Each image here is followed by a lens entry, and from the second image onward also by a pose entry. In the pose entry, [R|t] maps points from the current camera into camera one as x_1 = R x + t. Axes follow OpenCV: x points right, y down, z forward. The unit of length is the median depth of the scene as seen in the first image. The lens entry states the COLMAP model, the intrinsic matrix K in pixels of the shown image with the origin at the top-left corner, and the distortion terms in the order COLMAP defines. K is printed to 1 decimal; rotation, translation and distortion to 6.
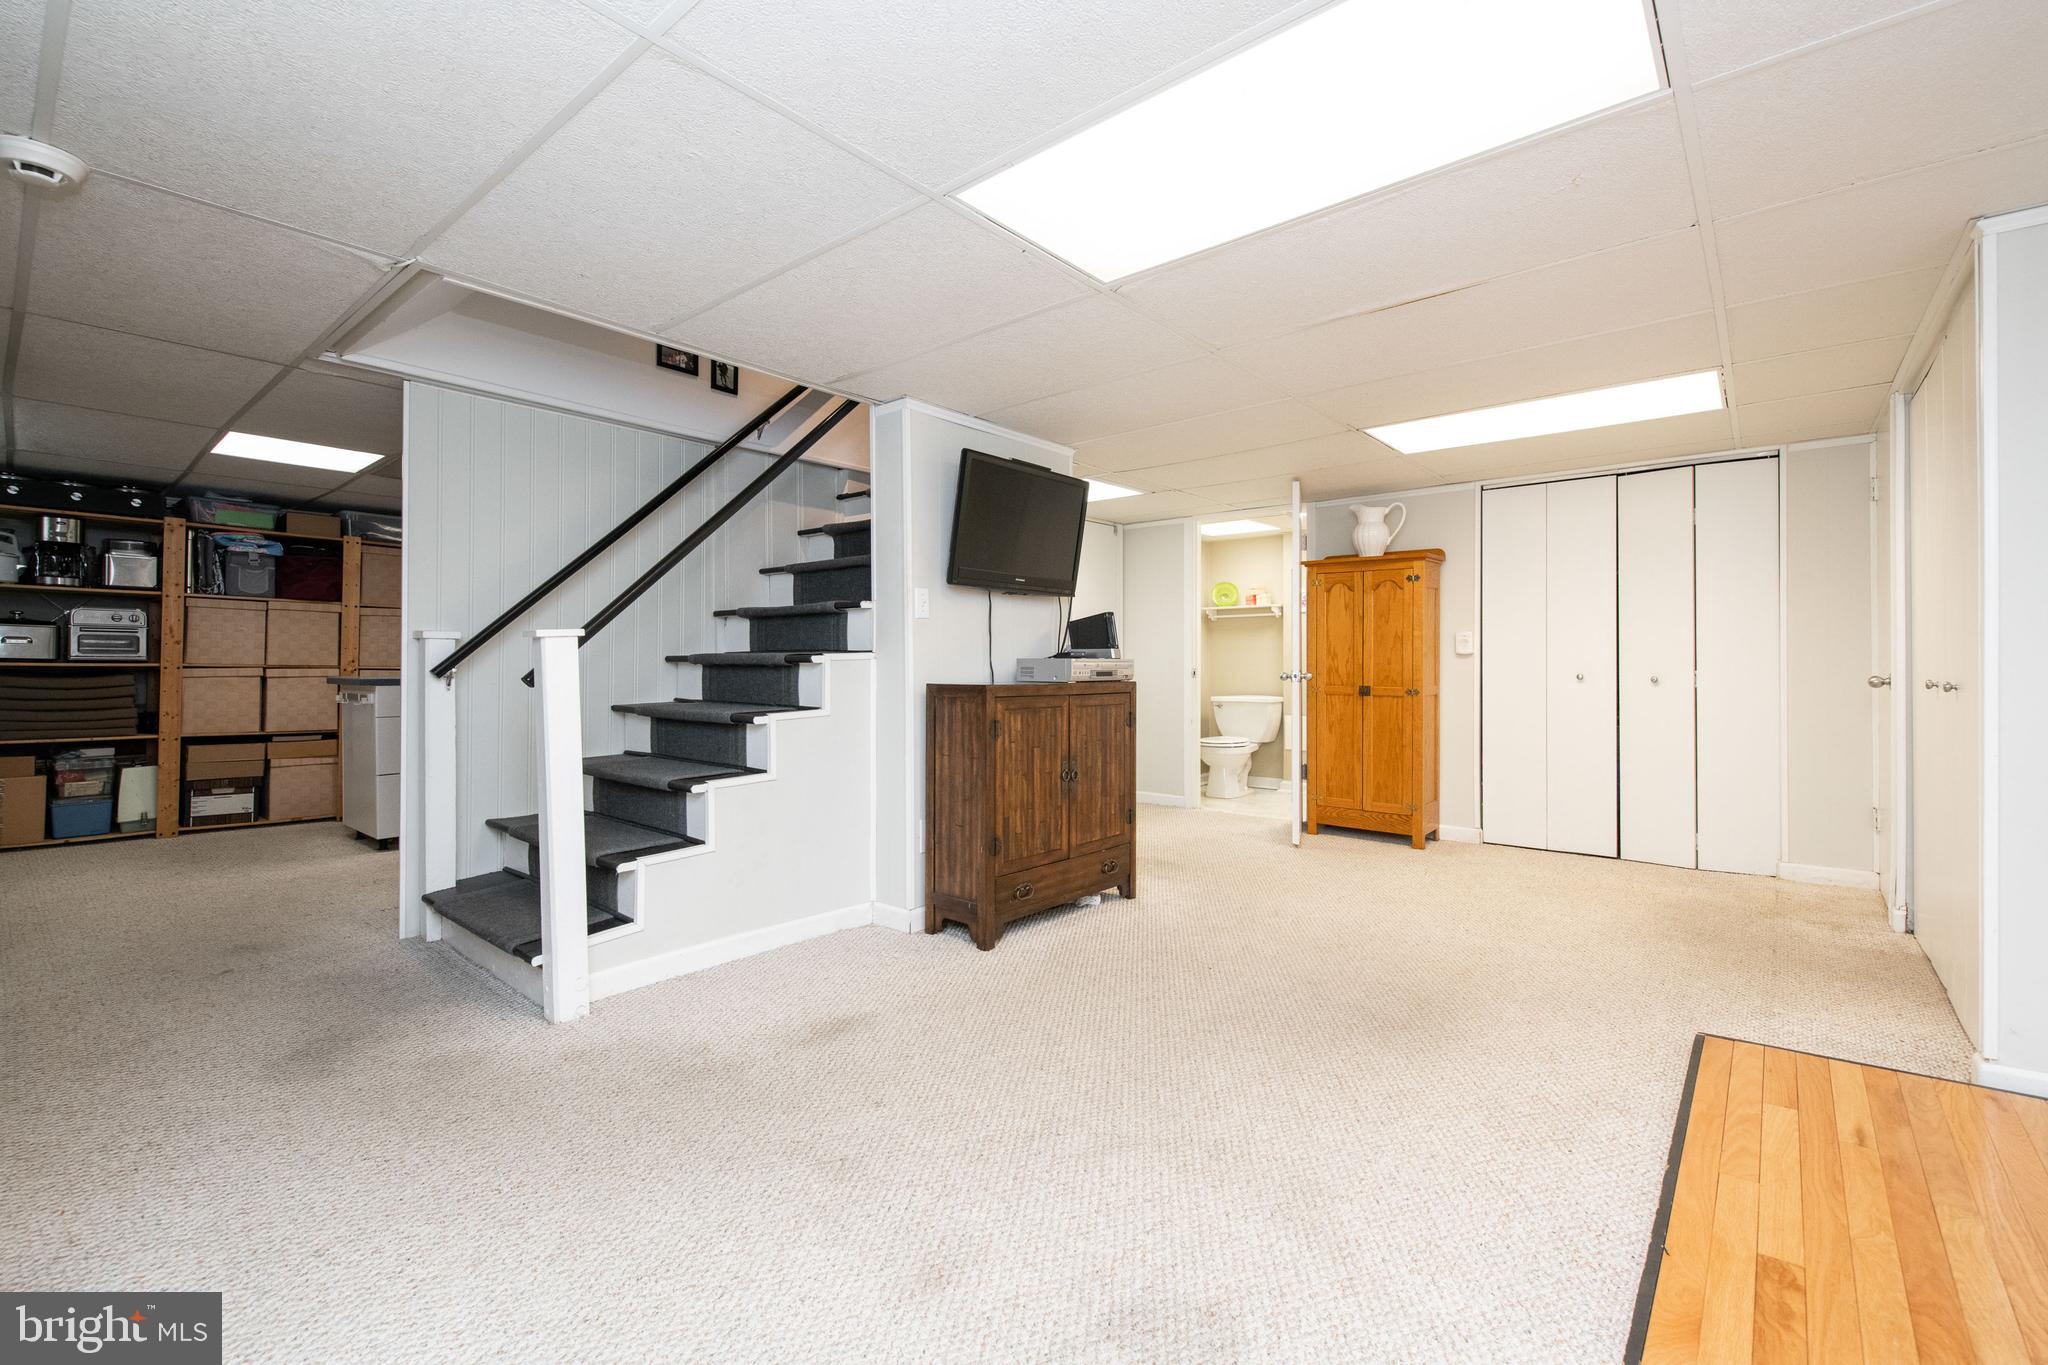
lens RADIAL K [[883.6, 0, 1024.6], [0, 883.6, 651.5], [0, 0, 1]] dist [-0.008314, -0.000695]
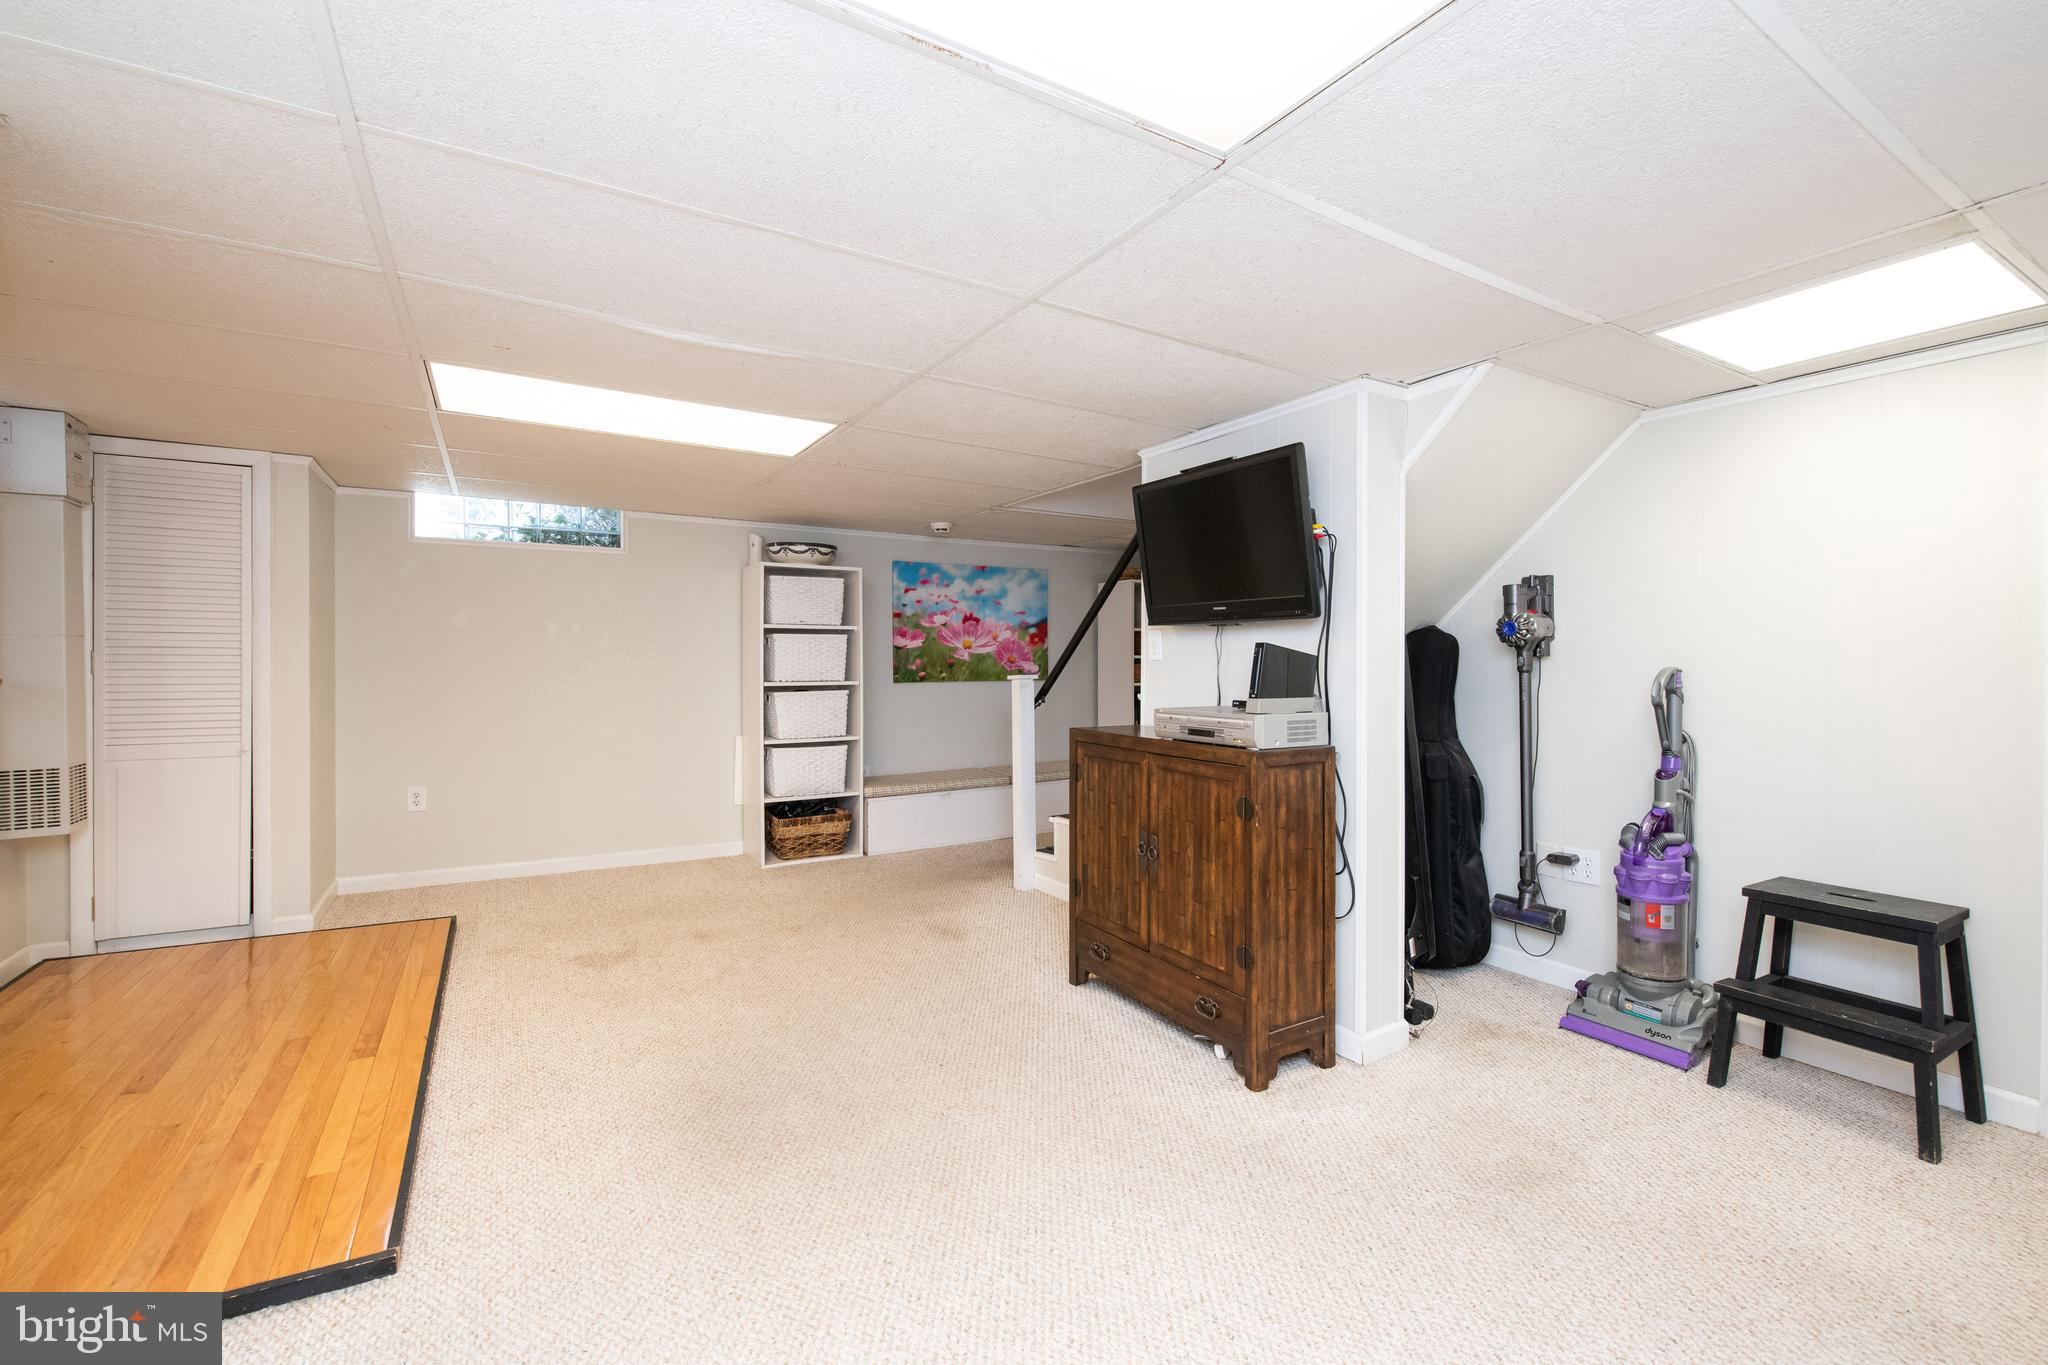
lens RADIAL K [[883.6, 0, 1023.8], [0, 883.6, 668.8], [0, 0, 1]] dist [-0.008314, -0.000695]
pose [[-0.320150, 0.005867, -0.947349, 0.852907], [0.002223, 0.999983, 0.005441, -0.032593], [0.947364, -0.000363, -0.320158, 1.142861]]
